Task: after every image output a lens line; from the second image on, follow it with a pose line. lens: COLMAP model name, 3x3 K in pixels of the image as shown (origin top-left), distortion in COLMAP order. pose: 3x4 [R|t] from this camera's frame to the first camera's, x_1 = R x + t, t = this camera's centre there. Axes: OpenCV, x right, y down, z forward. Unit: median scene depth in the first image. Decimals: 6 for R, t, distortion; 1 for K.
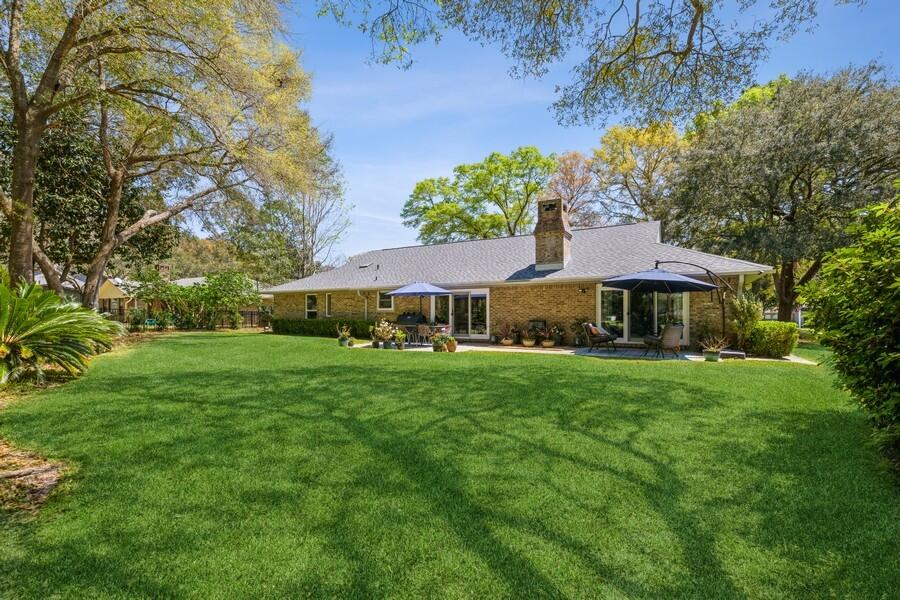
lens RADIAL K [[404.6, 0, 449.8], [0, 404.6, 305.9], [0, 0, 1]] dist [0.002385, -0.000715]
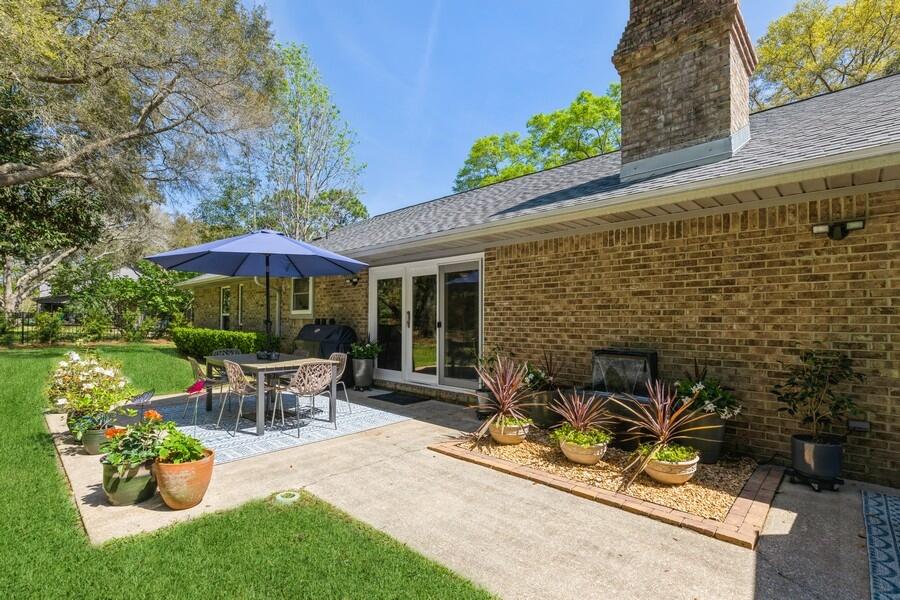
lens RADIAL K [[422.6, 0, 453.7], [0, 422.6, 308.1], [0, 0, 1]] dist [0.000179, -0.000002]
pose [[0.973895, -0.000477, -0.227000, 0.135528], [-0.001037, 0.999978, -0.006550, 0.006892], [0.226998, 0.006615, 0.973873, 0.558547]]
